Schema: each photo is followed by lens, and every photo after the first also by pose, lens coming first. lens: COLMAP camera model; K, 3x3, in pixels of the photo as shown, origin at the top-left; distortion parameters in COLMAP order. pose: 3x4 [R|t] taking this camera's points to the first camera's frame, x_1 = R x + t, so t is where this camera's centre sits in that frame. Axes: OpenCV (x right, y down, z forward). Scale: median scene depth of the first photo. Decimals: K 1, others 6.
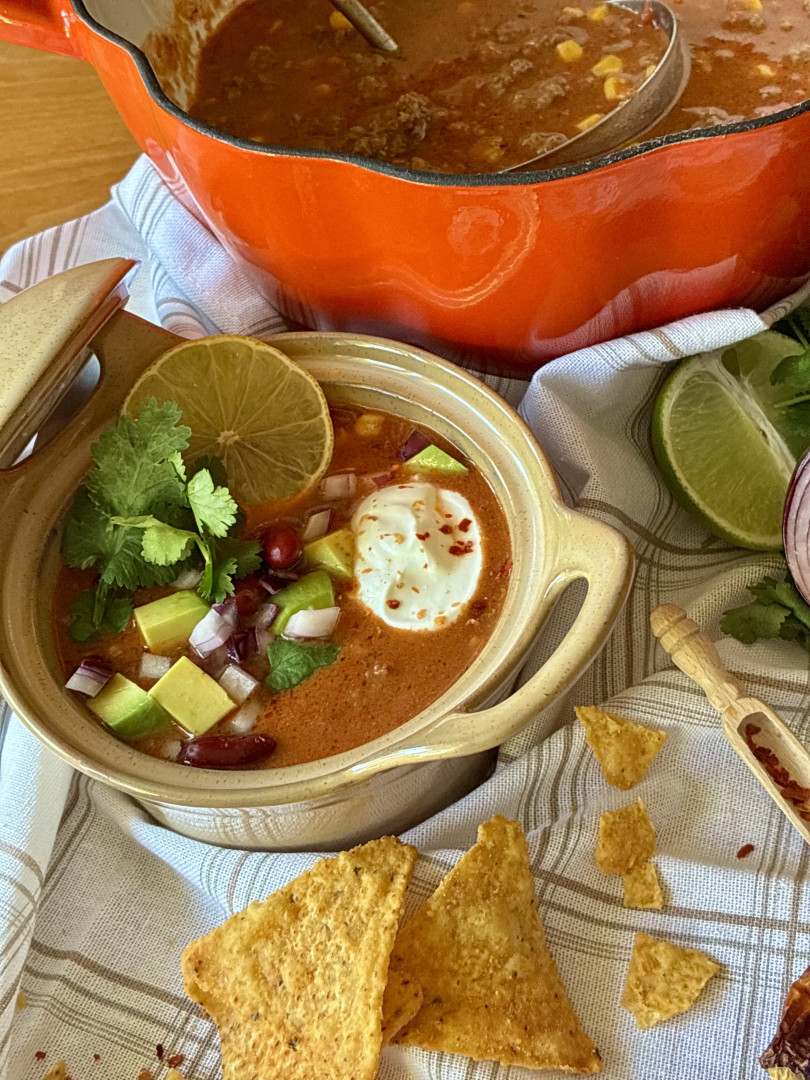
lens RADIAL K [[1642.1, 0, 405.0], [0, 1642.1, 540.0], [0, 0, 1]] dist [-0.152681, -0.106147]
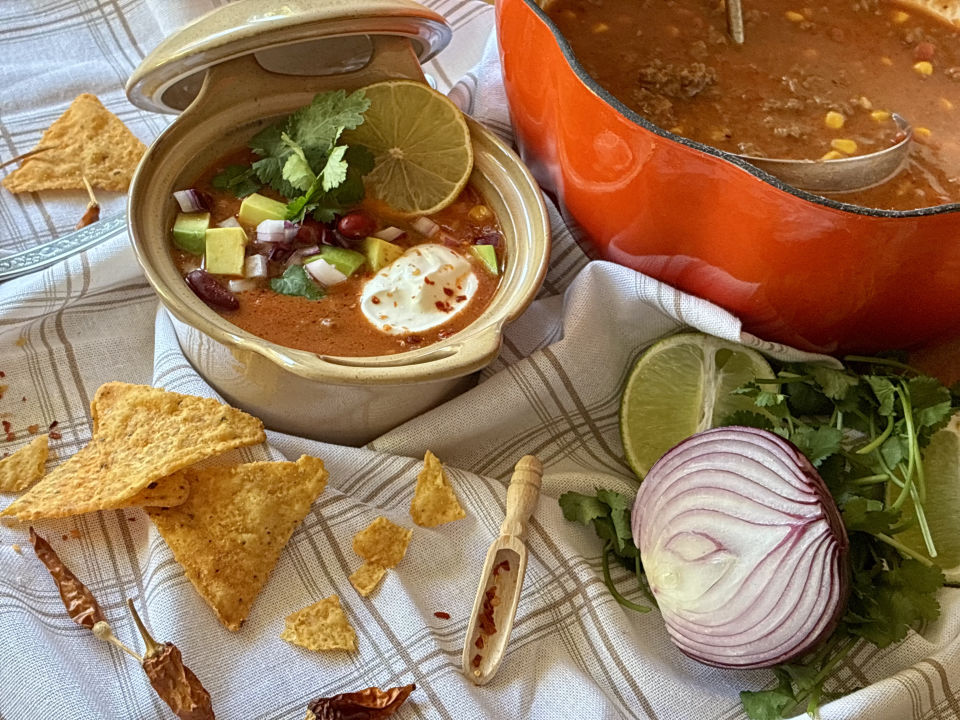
lens RADIAL K [[1442.0, 0, 480.0], [0, 1442.0, 360.0], [0, 0, 1]] dist [-0.191905, -0.042072]
pose [[0.716836, 0.652404, -0.245998, 0.387579], [-0.662164, 0.747492, 0.052858, -0.046092], [0.218366, 0.125001, 0.967828, -0.153777]]
